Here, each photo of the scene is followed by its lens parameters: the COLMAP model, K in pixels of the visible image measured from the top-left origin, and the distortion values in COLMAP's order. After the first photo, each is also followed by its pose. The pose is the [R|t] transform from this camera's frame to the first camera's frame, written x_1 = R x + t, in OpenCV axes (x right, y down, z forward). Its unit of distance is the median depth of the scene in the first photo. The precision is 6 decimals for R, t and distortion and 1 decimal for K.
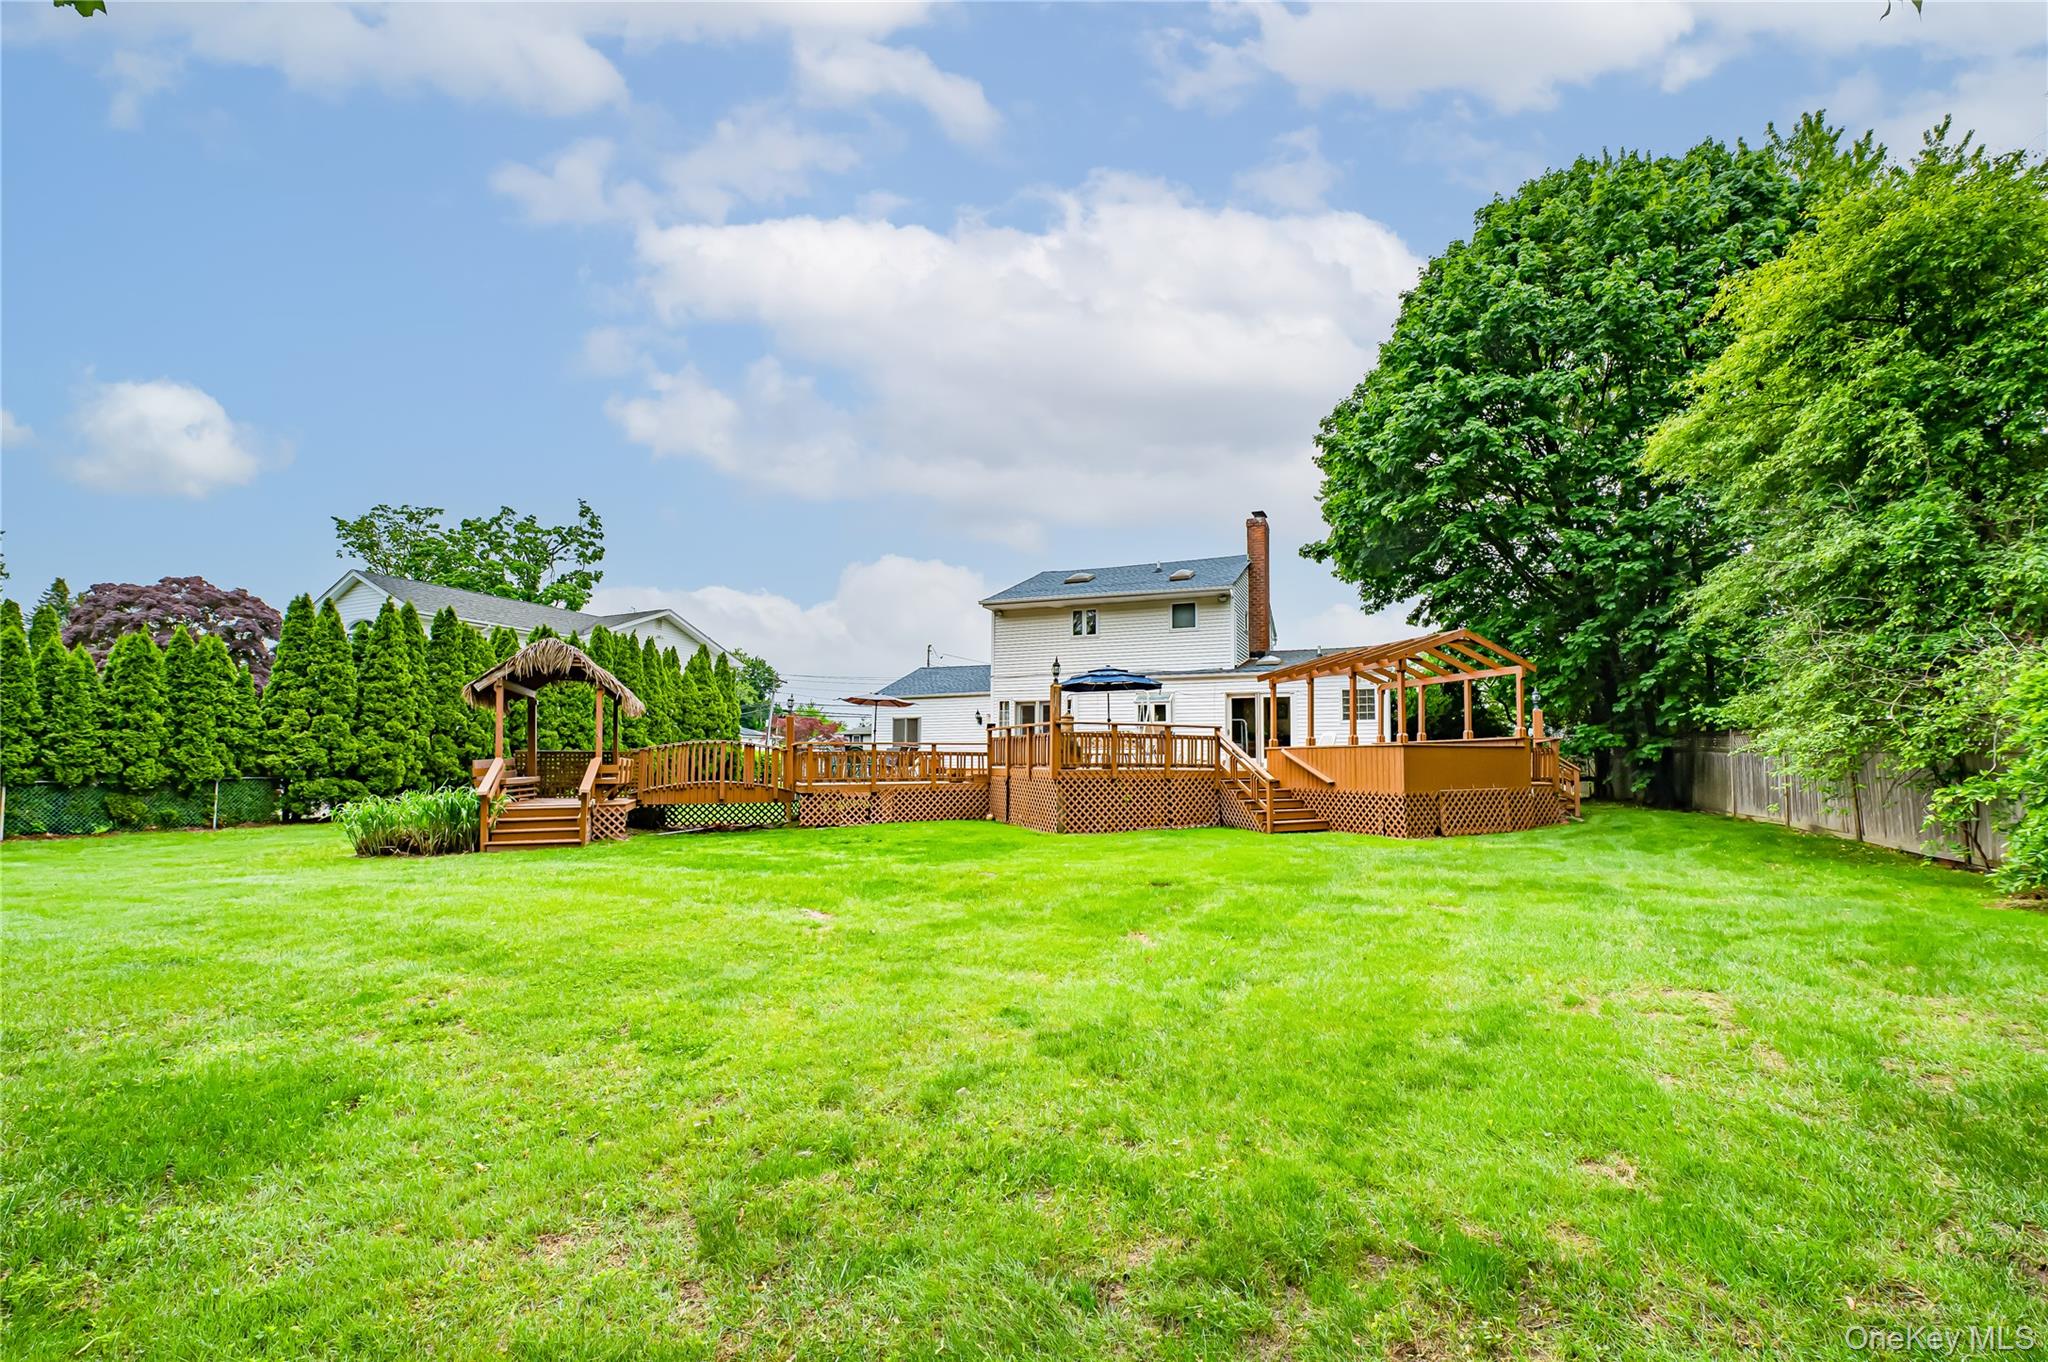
lens RADIAL K [[802.6, 0, 1085.8], [0, 802.6, 727.8], [0, 0, 1]] dist [-0.015986, -0.000890]
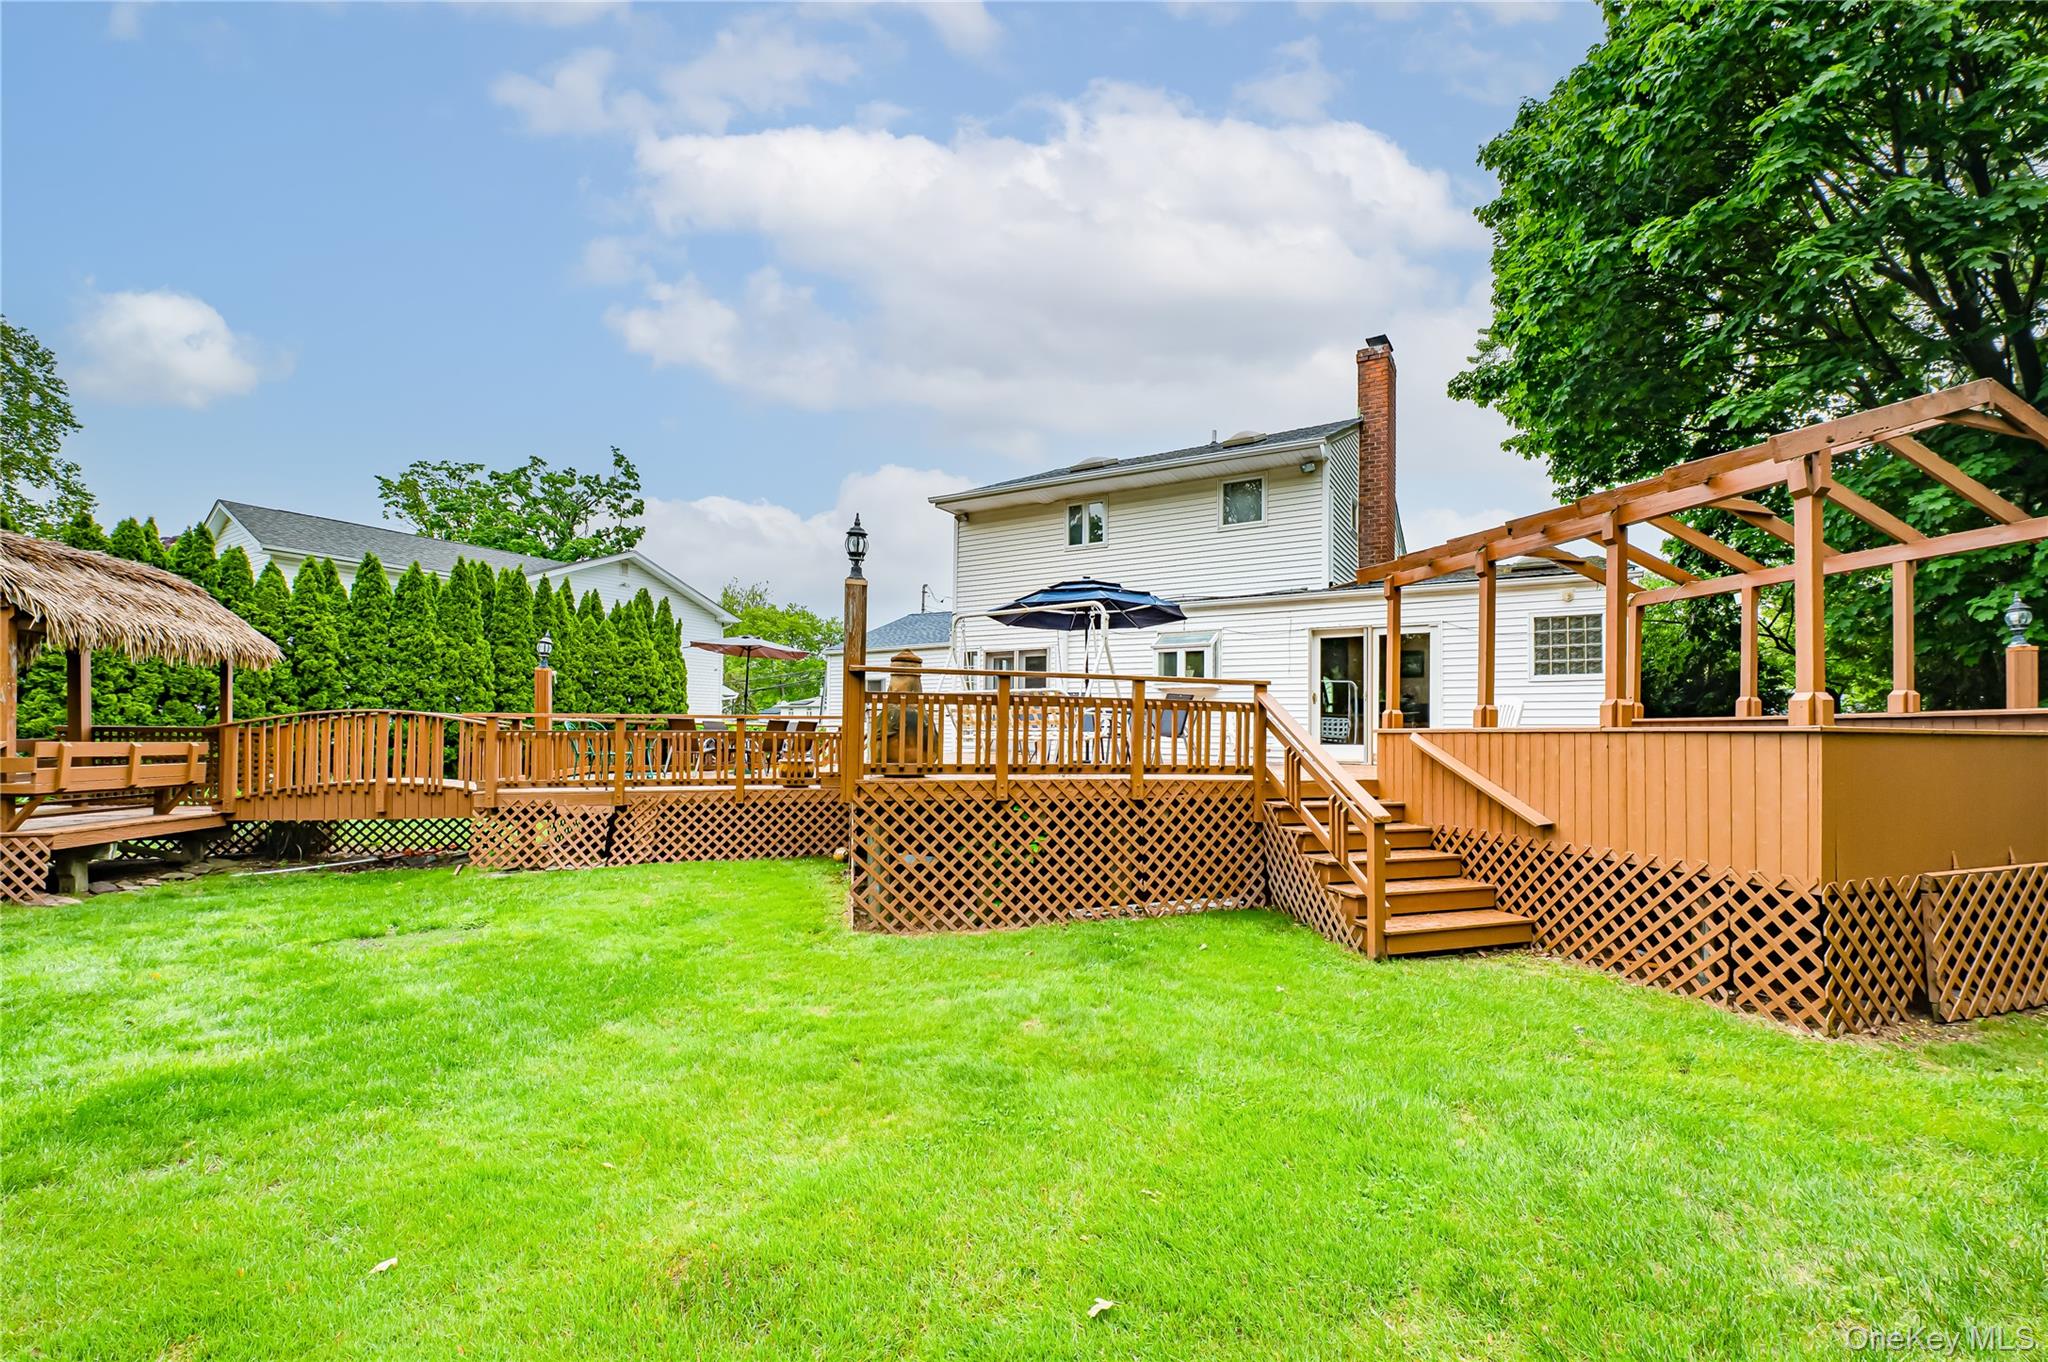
lens RADIAL K [[802.6, 0, 1085.8], [0, 802.6, 727.8], [0, 0, 1]] dist [-0.015986, -0.000890]
pose [[0.988938, 0.006658, -0.148179, 0.116389], [-0.001326, 0.999349, 0.036052, 0.007047], [0.148322, -0.035457, 0.988303, 0.472704]]
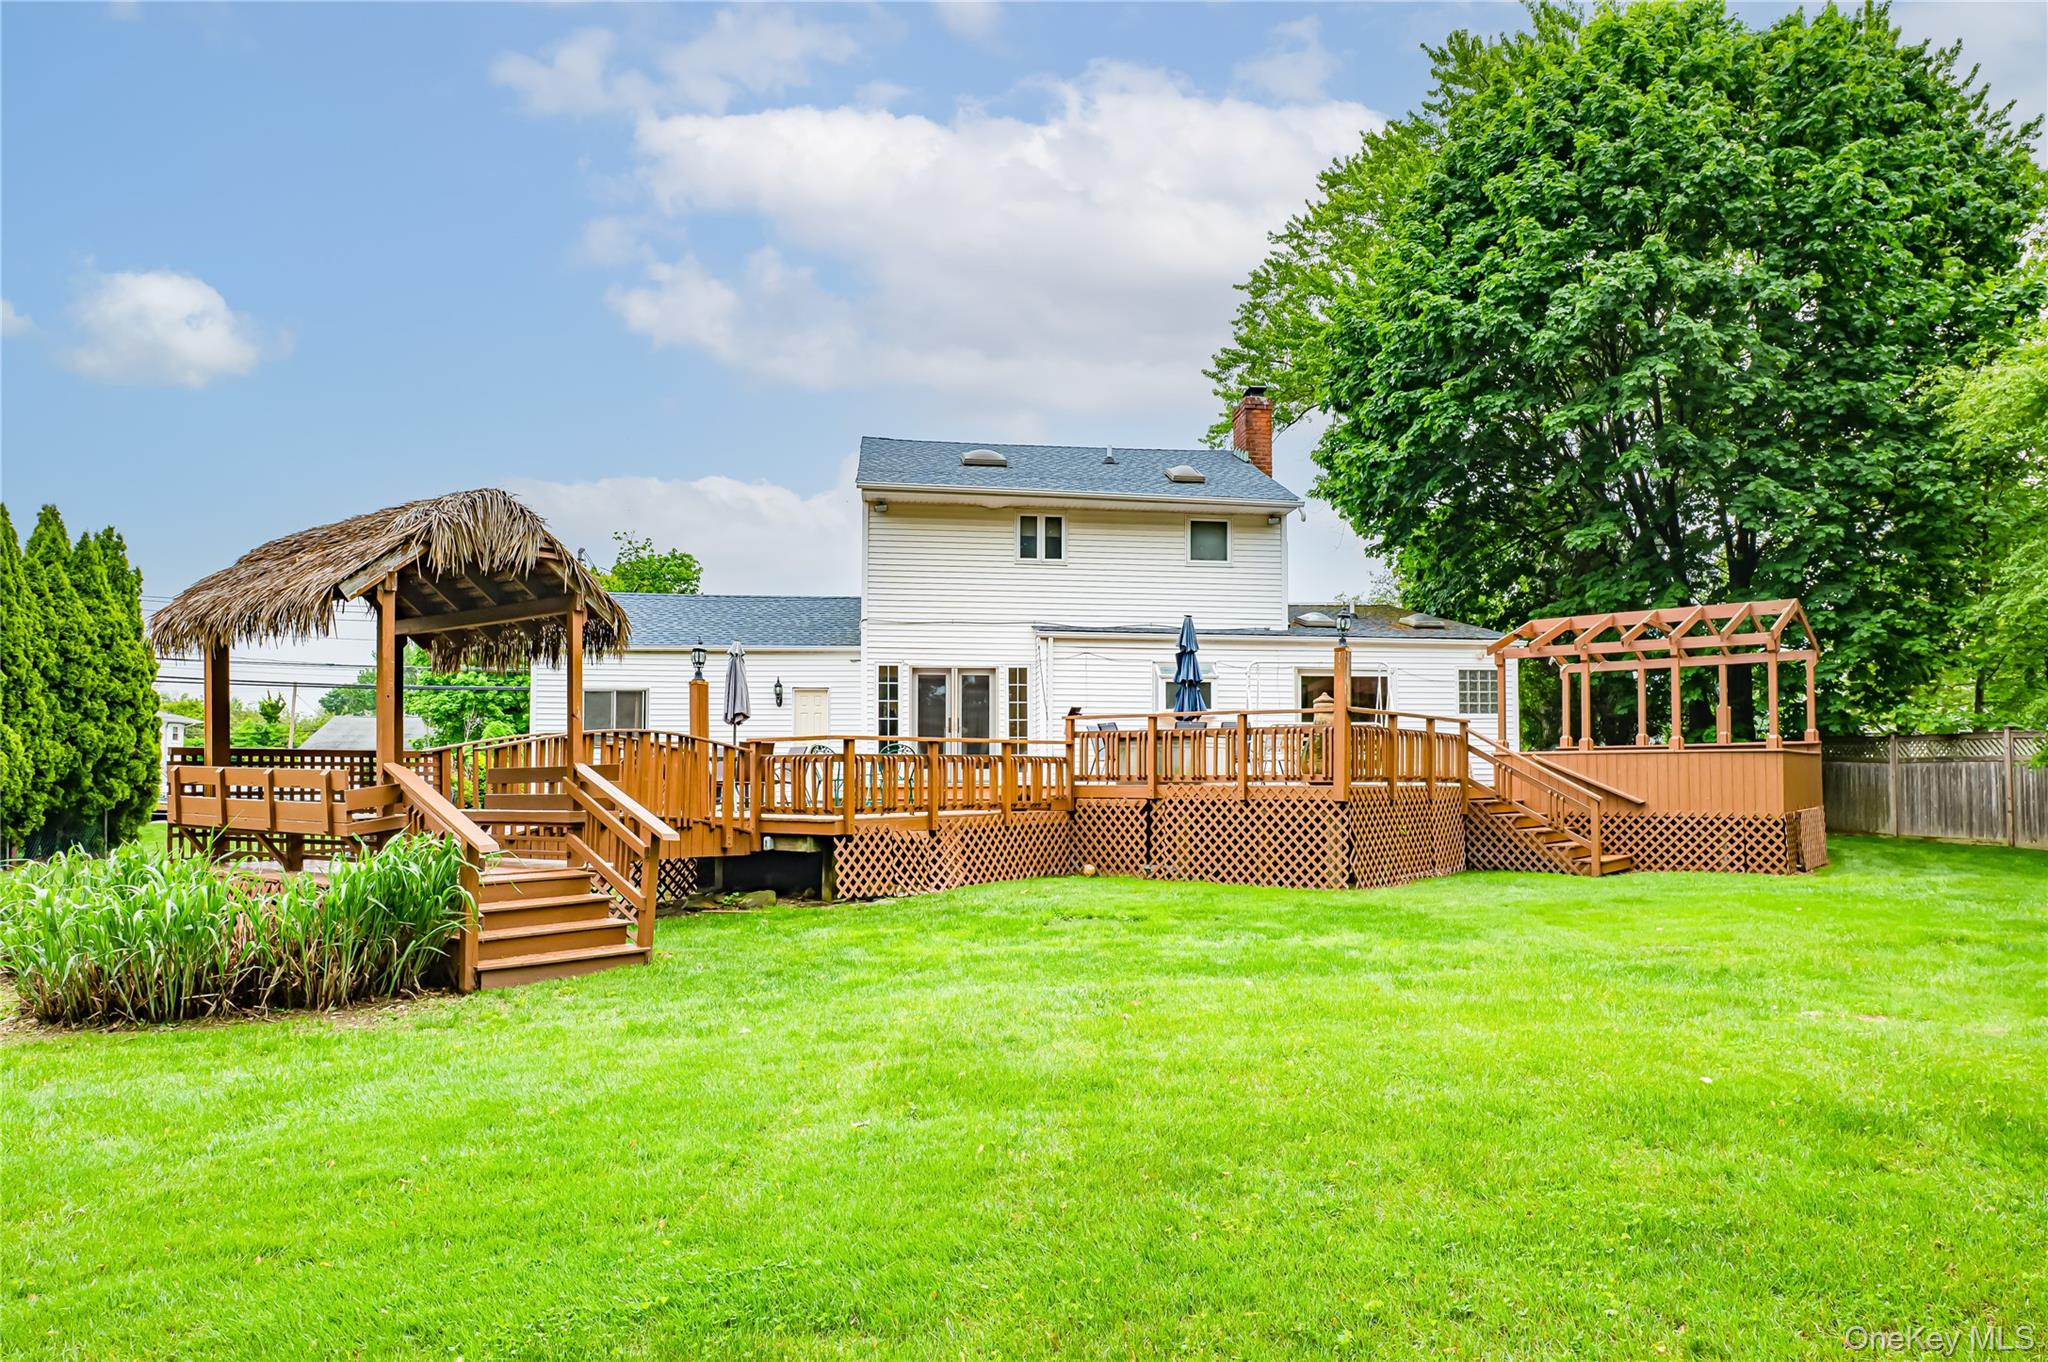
lens RADIAL K [[1335.6, 0, 1093.0], [0, 1335.6, 731.0], [0, 0, 1]] dist [-0.001943, 0.004035]
pose [[0.879055, 0.014709, 0.476493, -0.548490], [-0.018842, 0.999815, 0.003896, 0.007566], [-0.476348, -0.012403, 0.879170, 0.151304]]
